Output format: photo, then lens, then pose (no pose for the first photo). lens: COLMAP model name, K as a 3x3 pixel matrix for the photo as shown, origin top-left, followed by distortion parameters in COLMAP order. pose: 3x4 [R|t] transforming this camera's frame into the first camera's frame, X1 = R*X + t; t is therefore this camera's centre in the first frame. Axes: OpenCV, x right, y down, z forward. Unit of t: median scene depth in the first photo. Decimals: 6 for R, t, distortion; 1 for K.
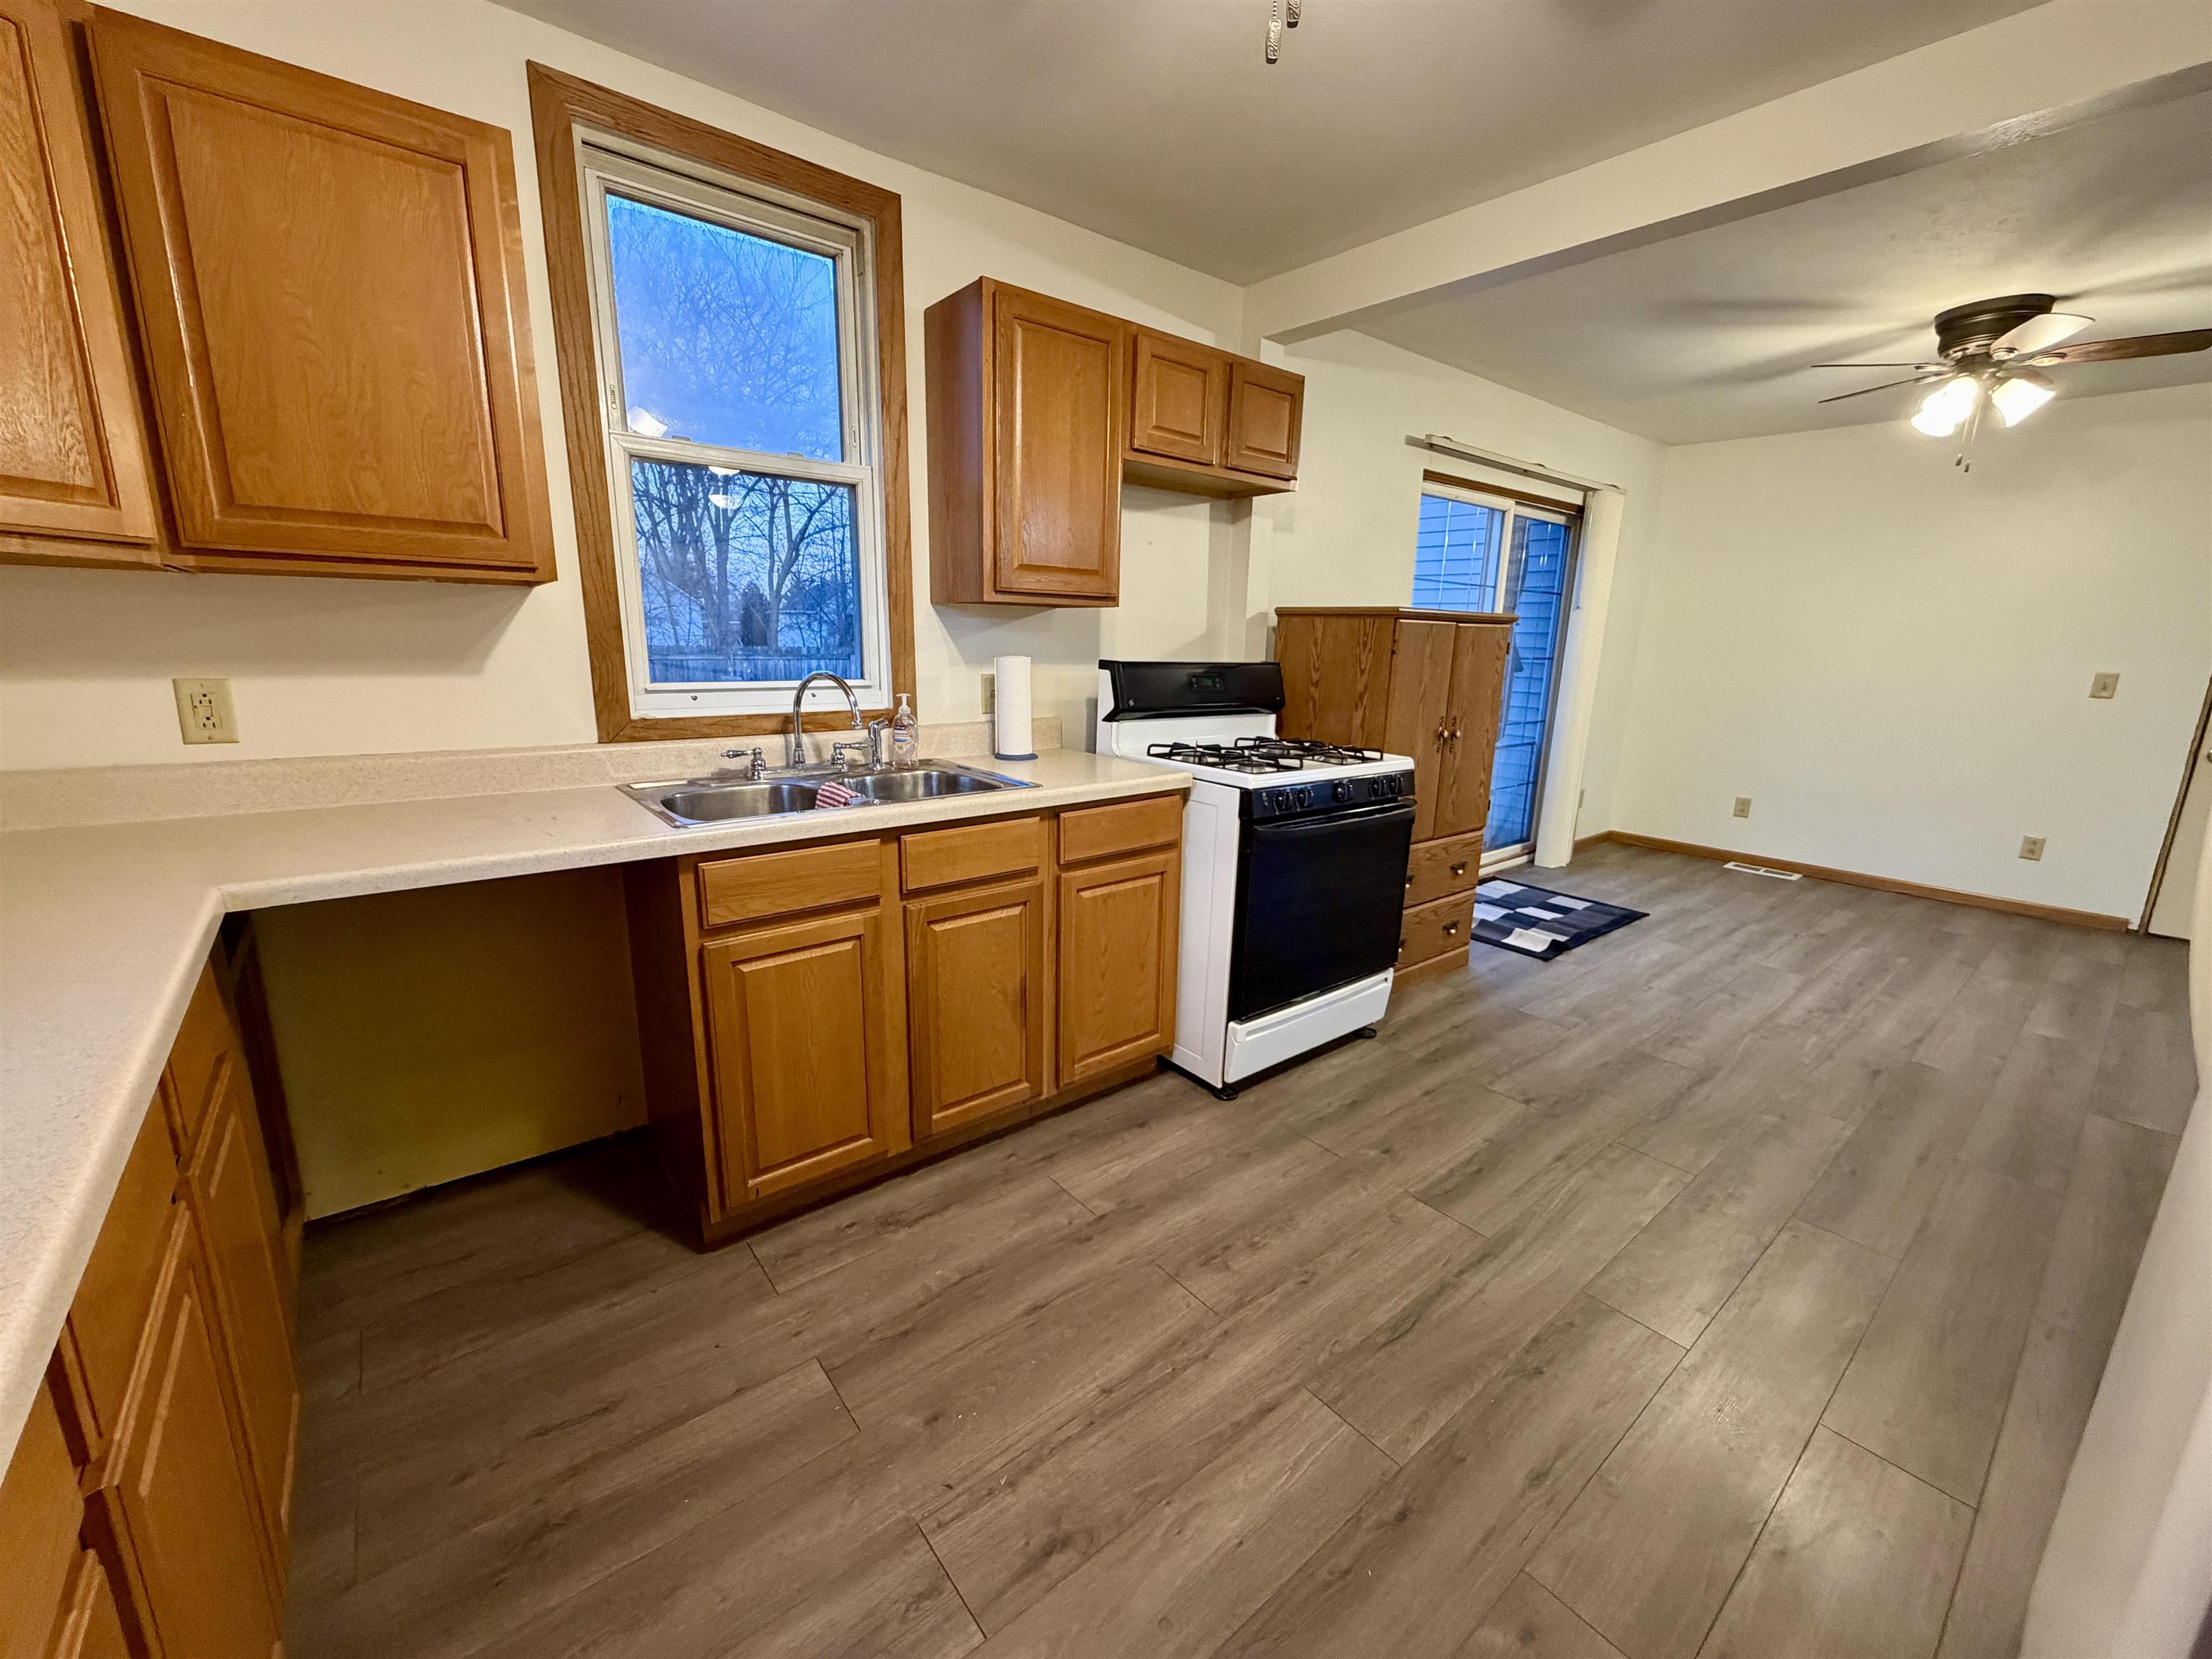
lens RADIAL K [[880.9, 0, 1102.1], [0, 880.9, 829.2], [0, 0, 1]] dist [0.000318, 0.000293]
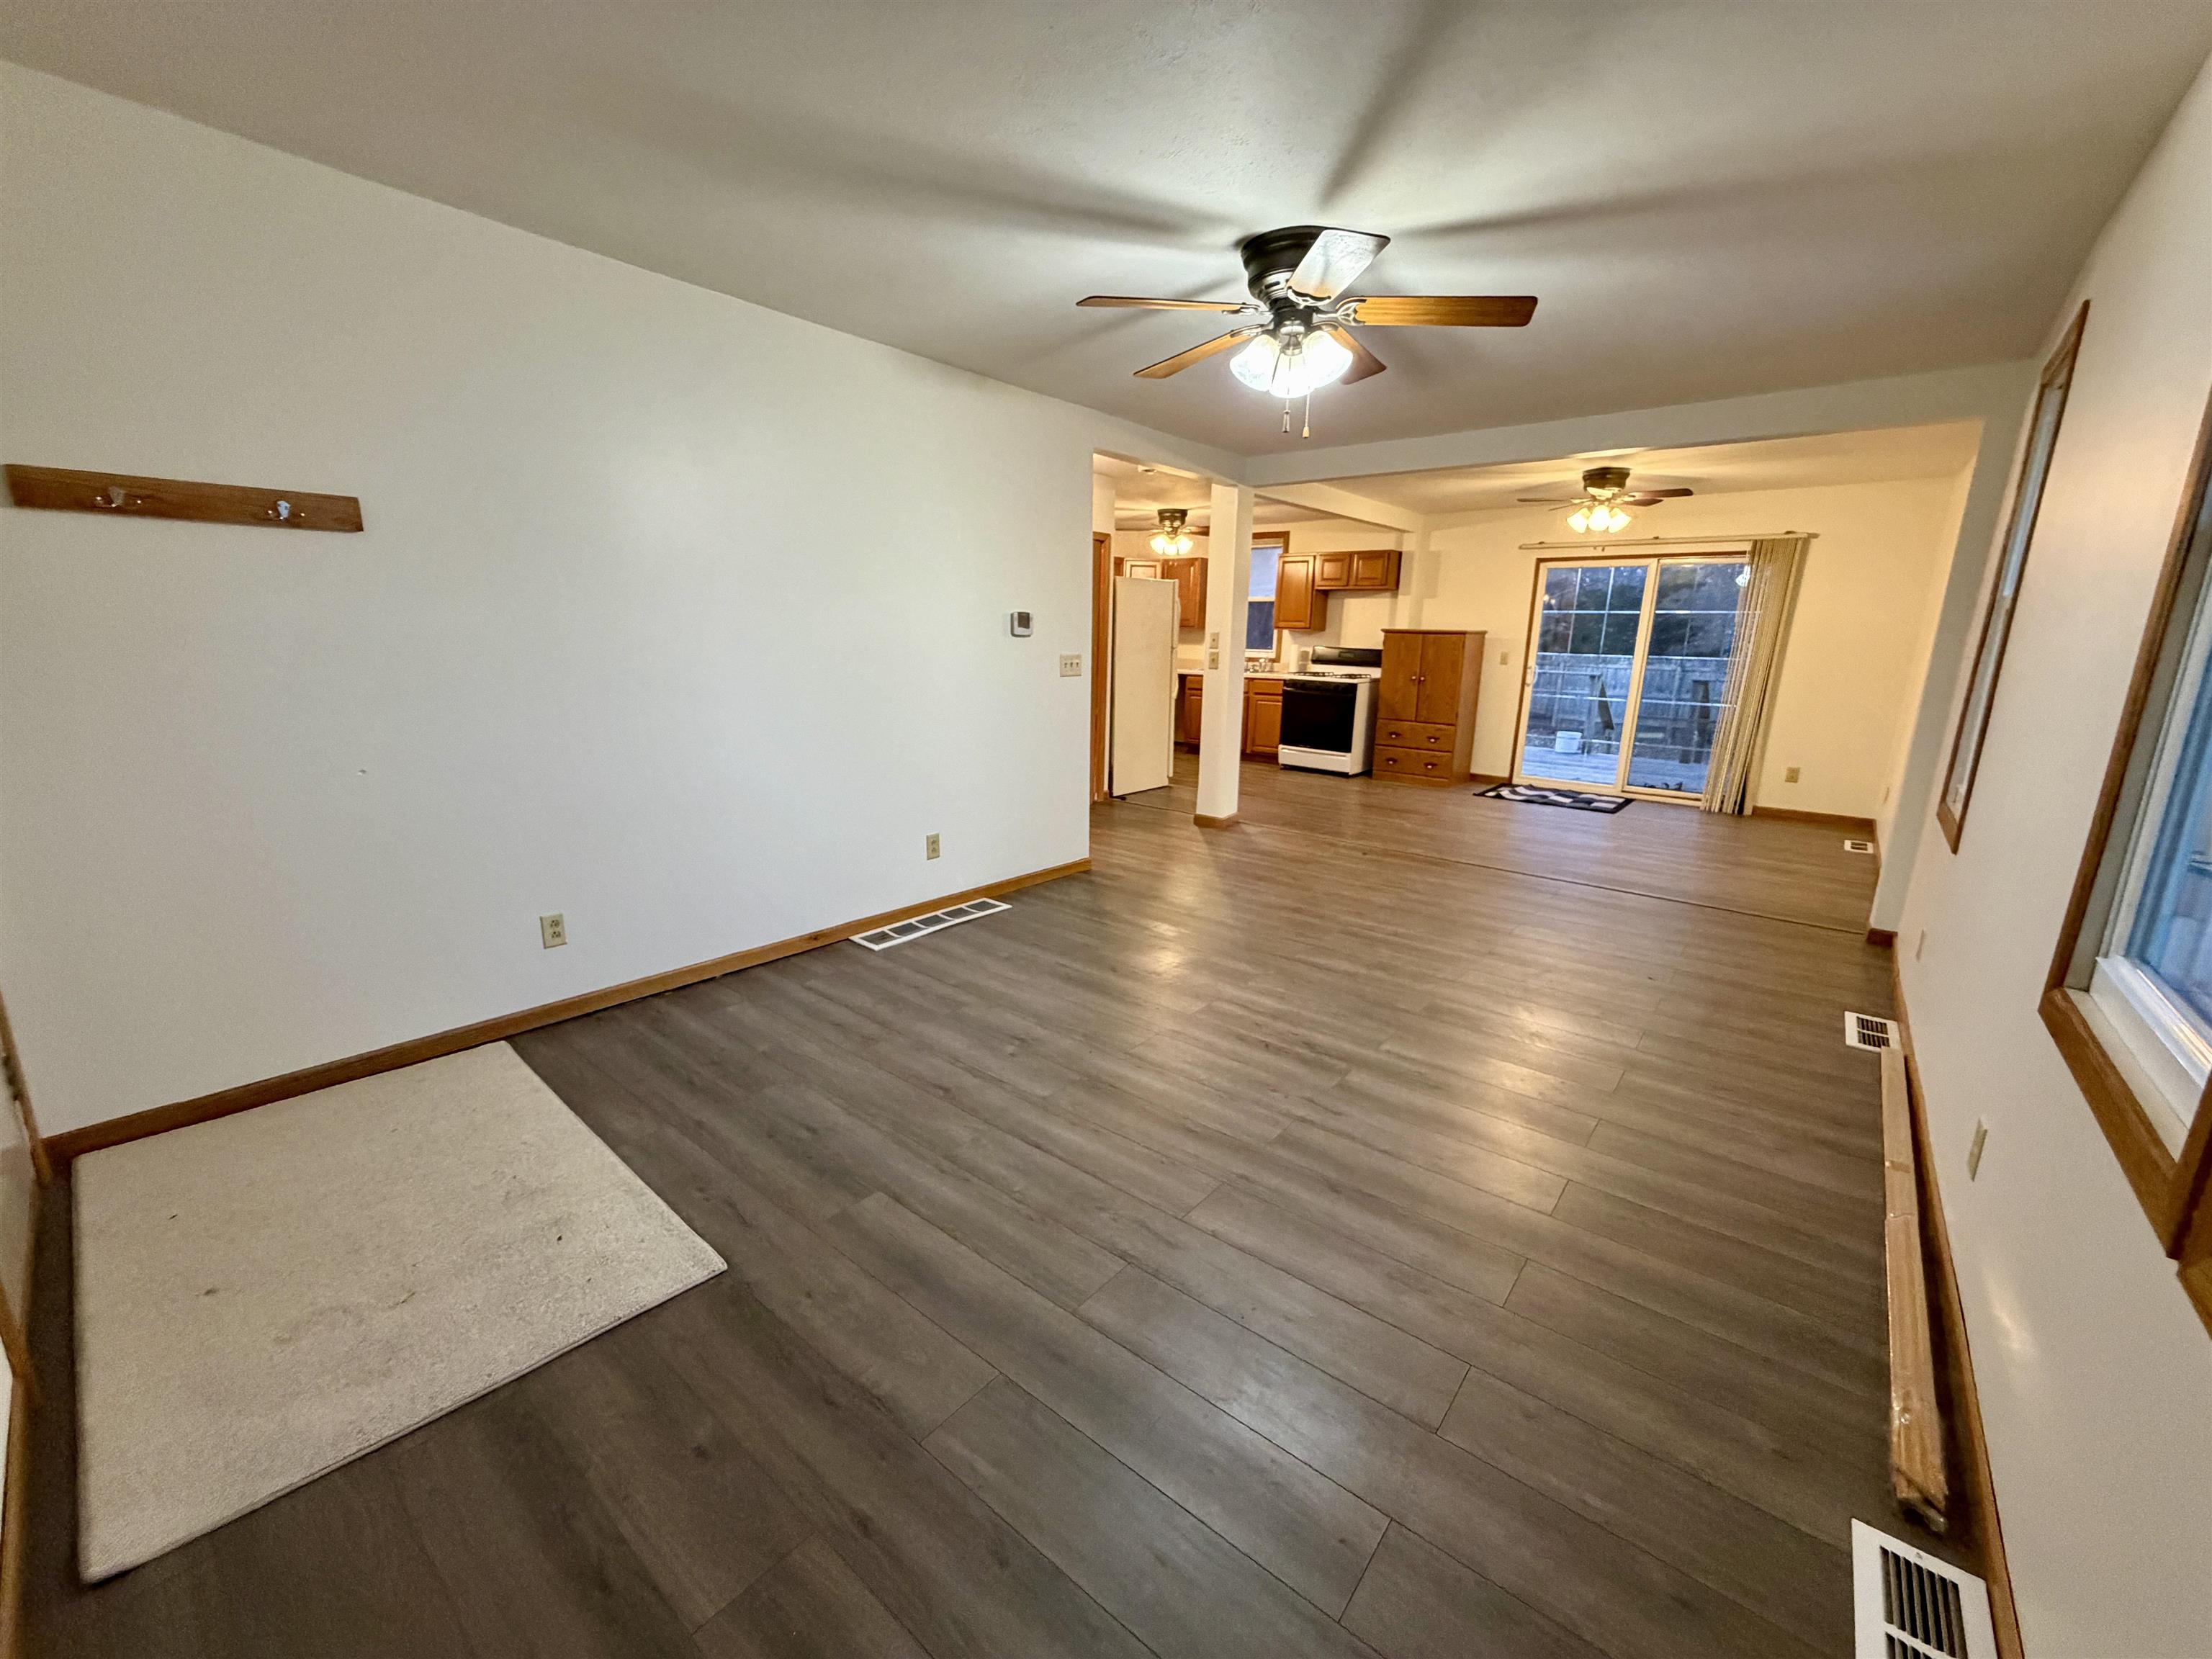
lens RADIAL K [[880.9, 0, 1102.1], [0, 880.9, 829.2], [0, 0, 1]] dist [0.000318, 0.000293]
pose [[0.177580, 0.202455, -0.963056, 3.662693], [-0.229191, 0.960209, 0.159595, 0.149468], [0.957046, 0.192383, 0.216914, -0.435675]]
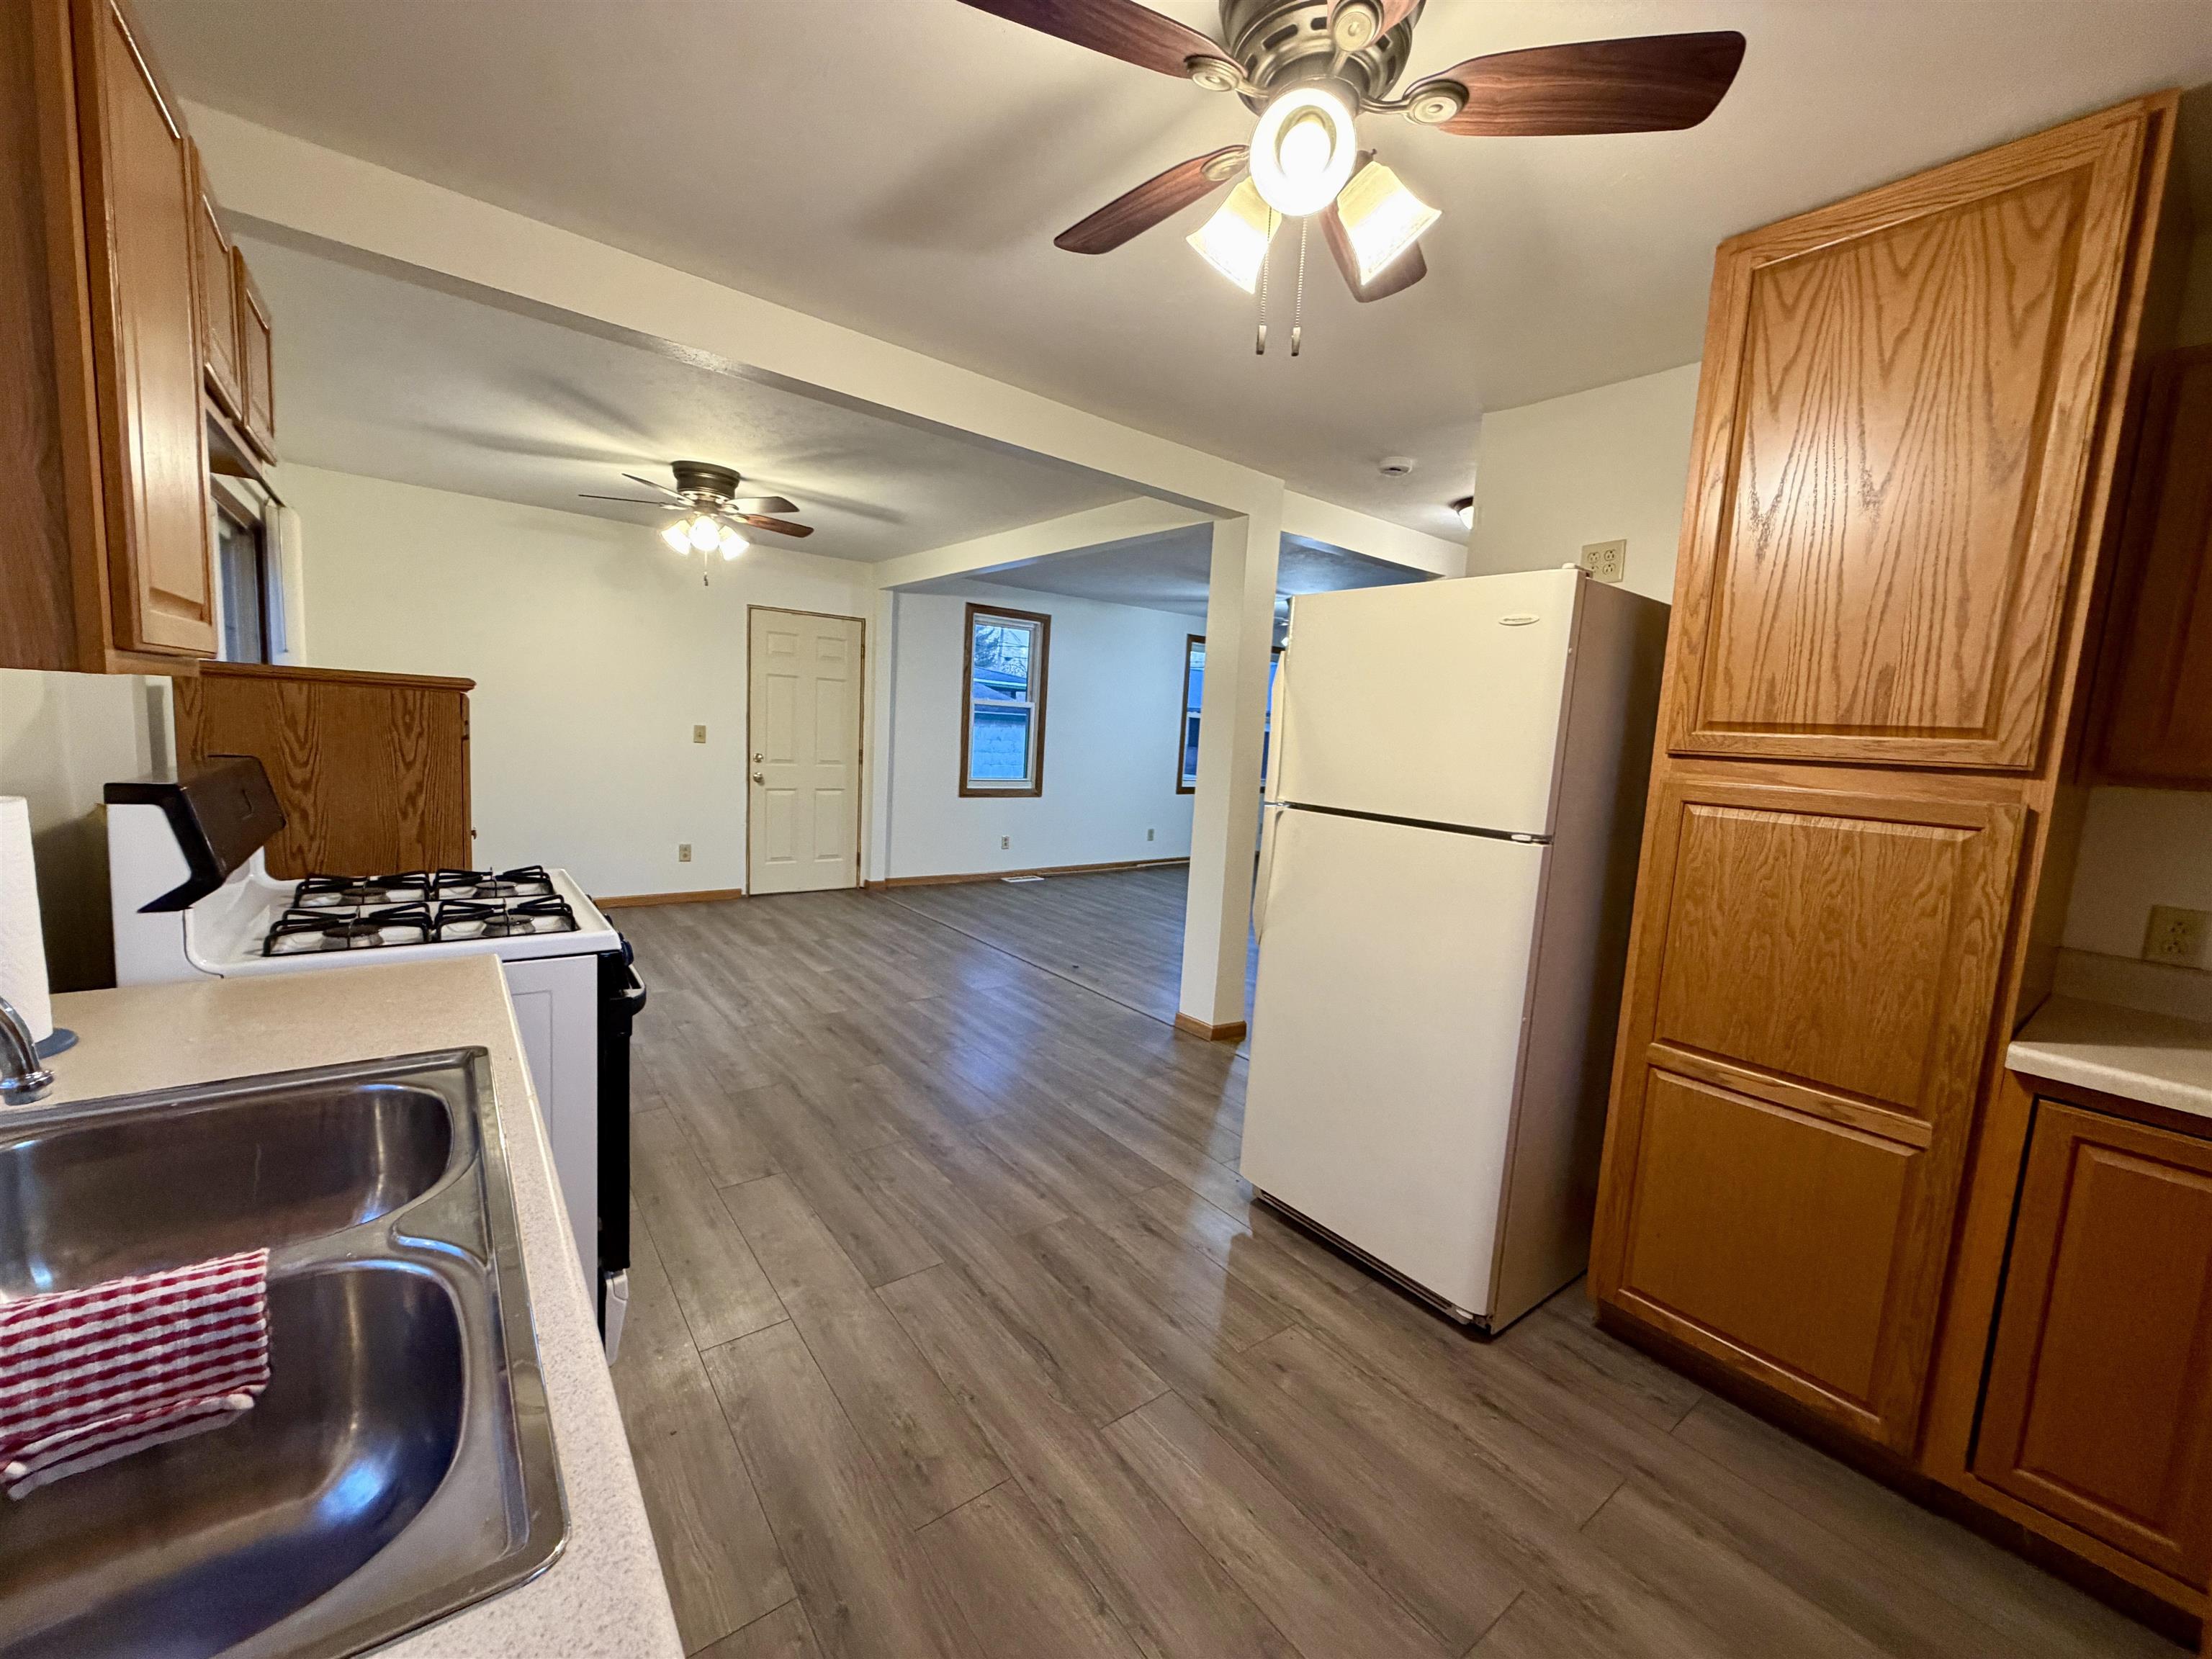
lens RADIAL K [[880.9, 0, 1102.1], [0, 880.9, 829.2], [0, 0, 1]] dist [0.000318, 0.000293]
pose [[0.030590, -0.137634, 0.990011, -0.498175], [0.160361, 0.978320, 0.131054, -0.165633], [-0.986584, 0.154750, 0.051998, 0.532026]]
